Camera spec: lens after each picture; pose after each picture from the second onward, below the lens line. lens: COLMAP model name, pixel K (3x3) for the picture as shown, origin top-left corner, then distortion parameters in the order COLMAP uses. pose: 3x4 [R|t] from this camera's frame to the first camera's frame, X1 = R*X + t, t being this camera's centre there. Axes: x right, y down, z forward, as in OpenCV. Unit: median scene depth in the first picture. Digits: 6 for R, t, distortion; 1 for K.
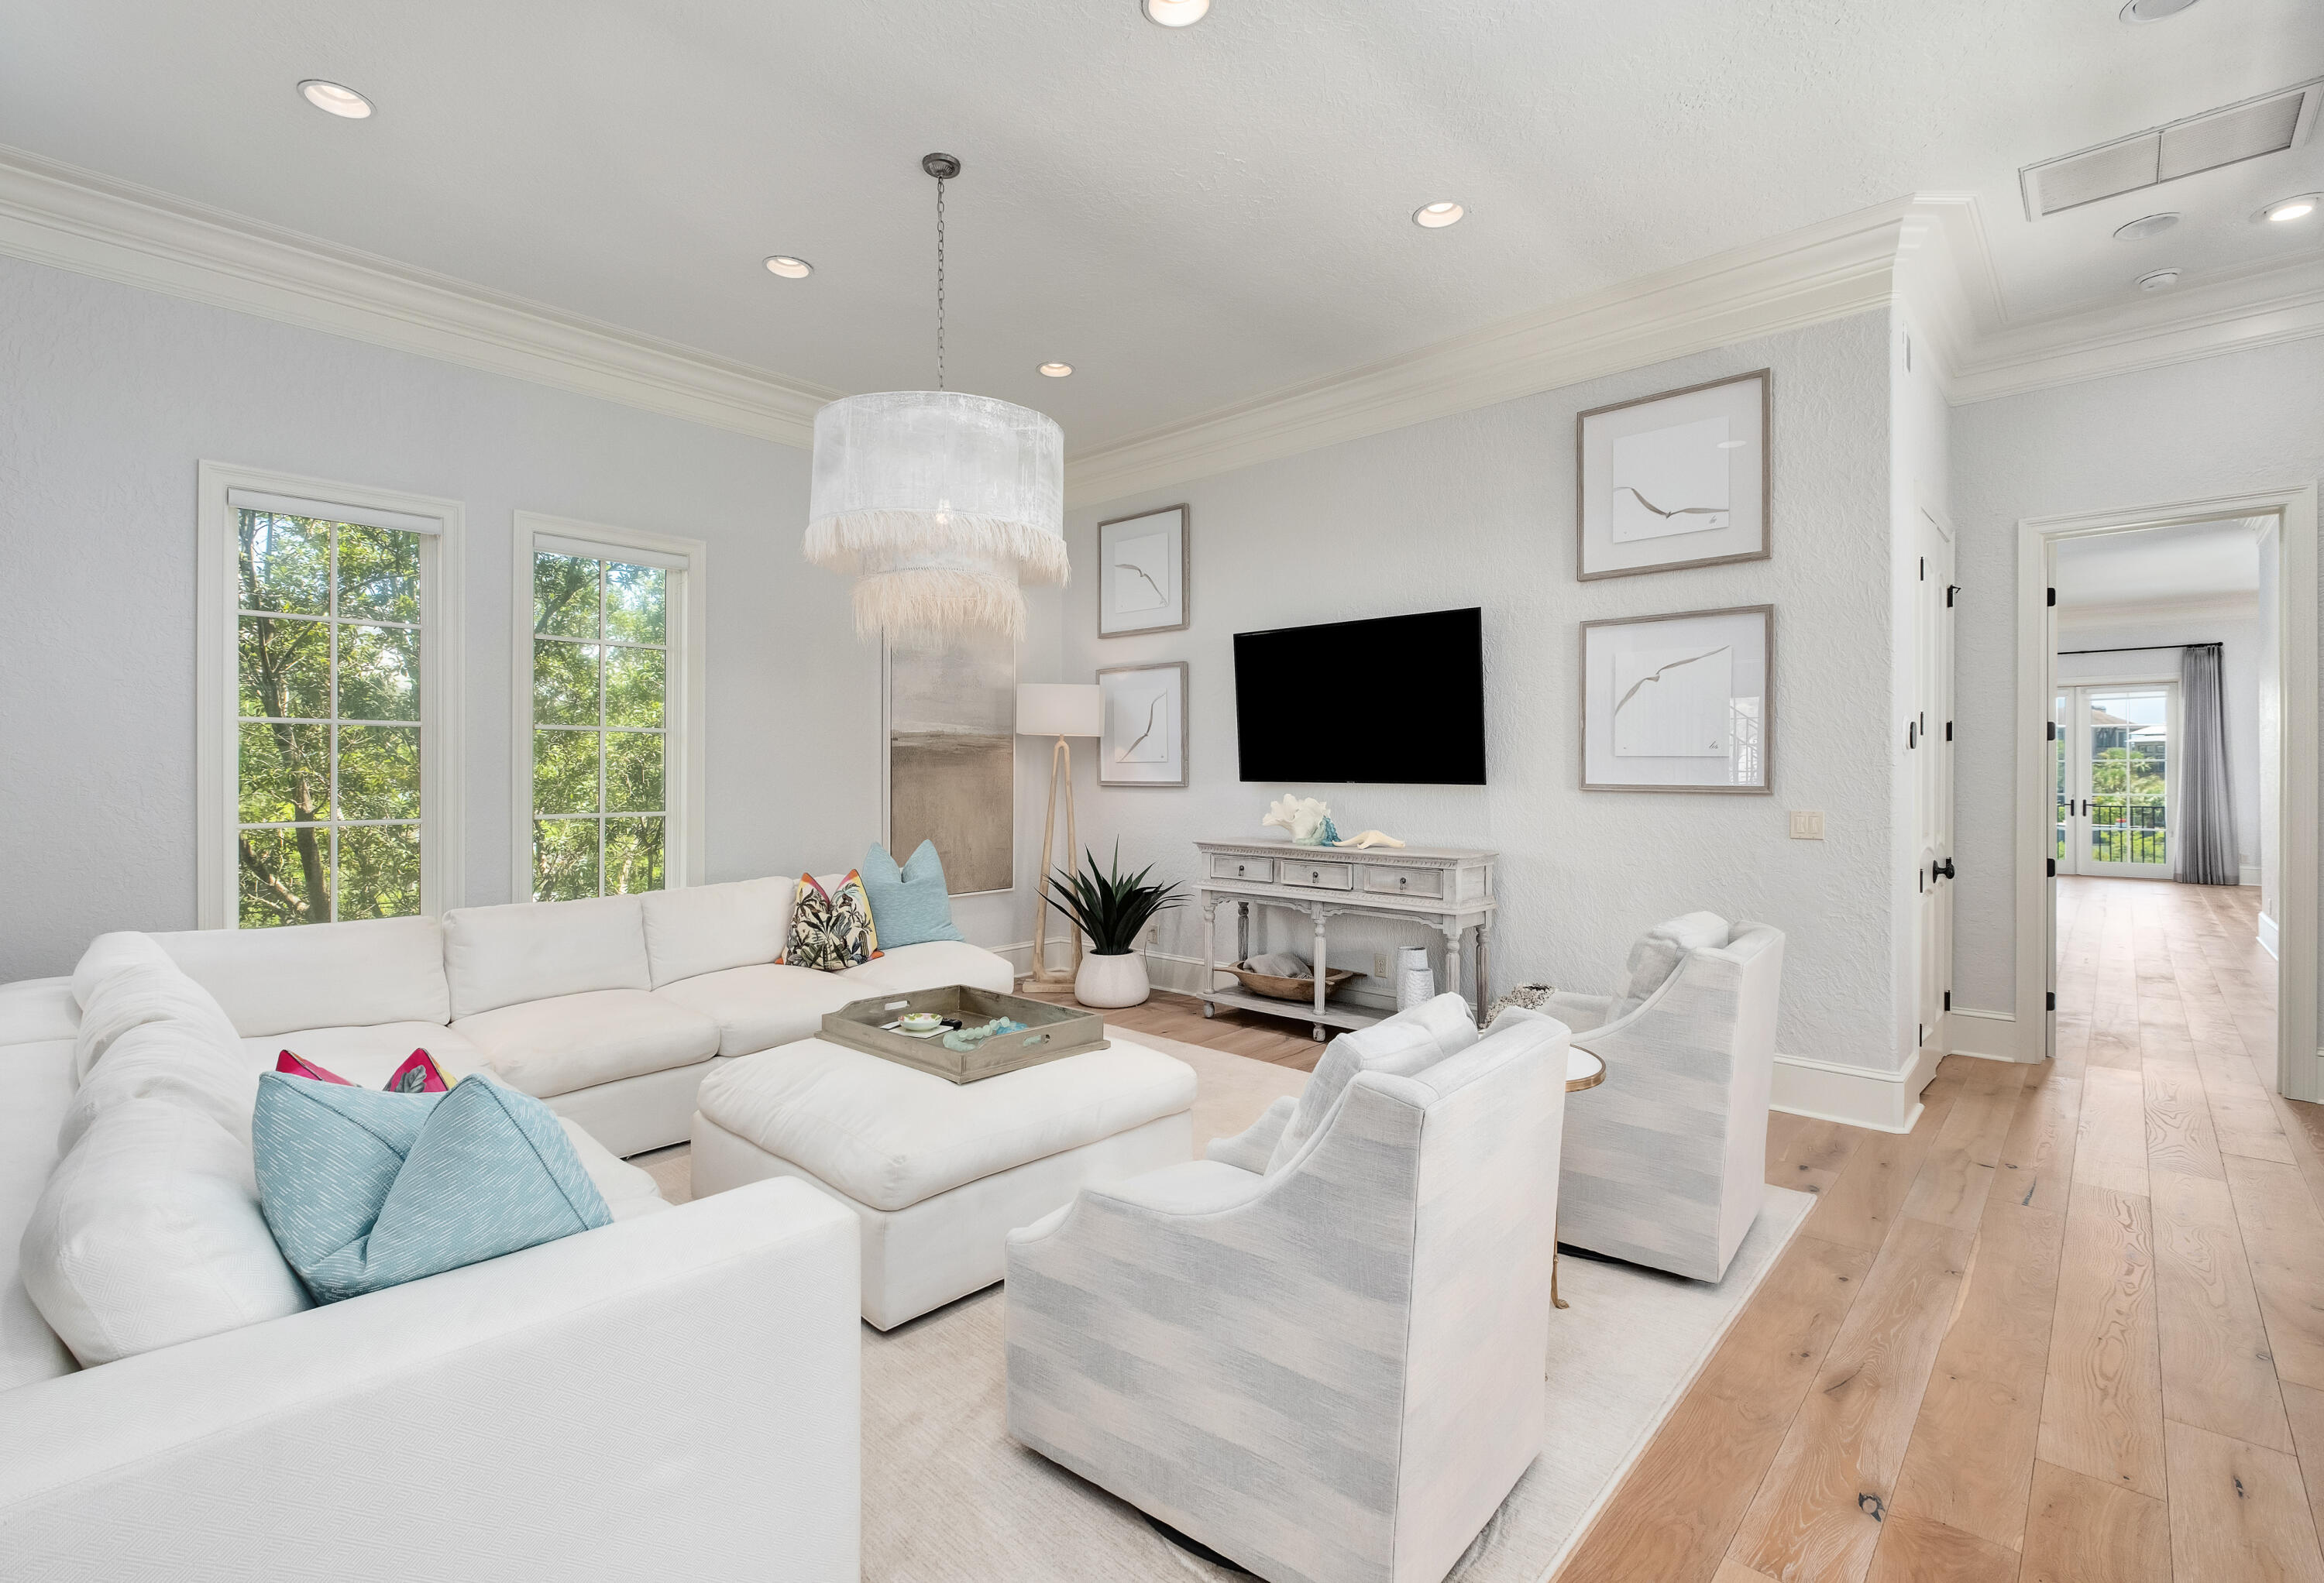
lens RADIAL K [[1029.2, 0, 1160.8], [0, 1029.2, 788.4], [0, 0, 1]] dist [0.005299, 0.000549]
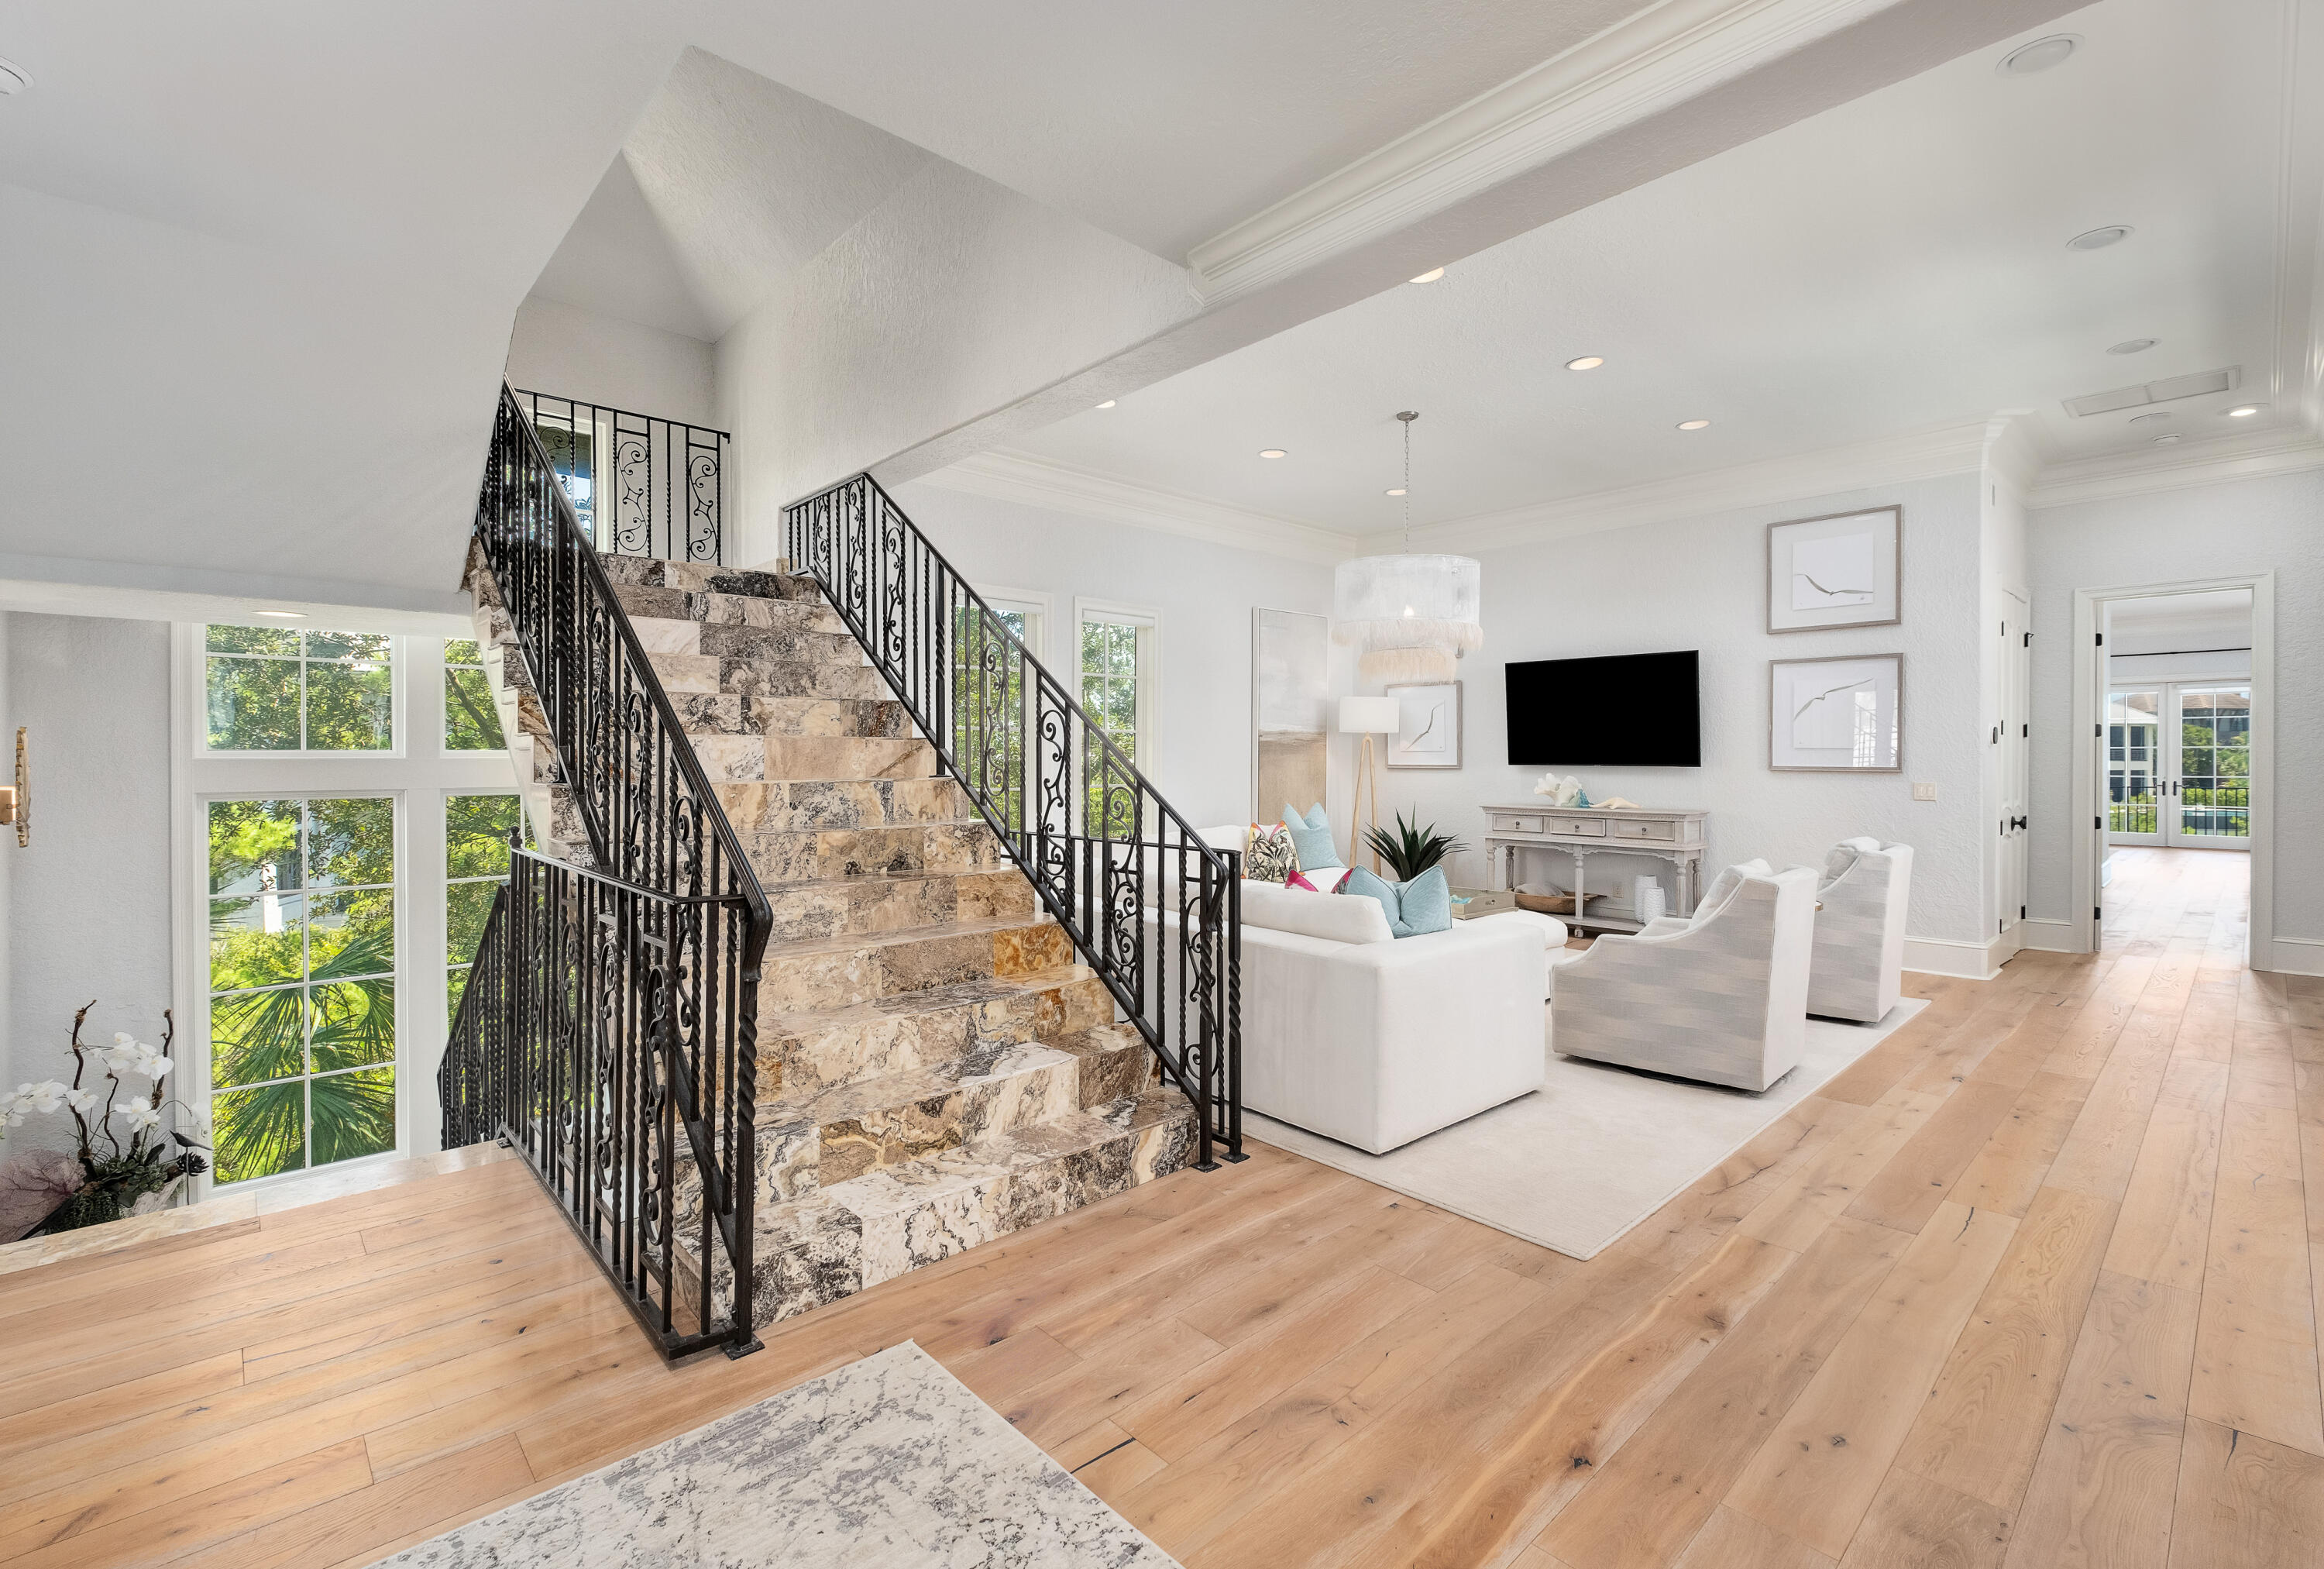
lens RADIAL K [[1007.2, 0, 1160.2], [0, 1007.2, 777.7], [0, 0, 1]] dist [0.003690, -0.000655]
pose [[0.996534, 0.001079, -0.083185, -0.371344], [-0.000725, 0.999991, 0.004287, 0.007060], [0.083189, -0.004212, 0.996525, -0.573967]]
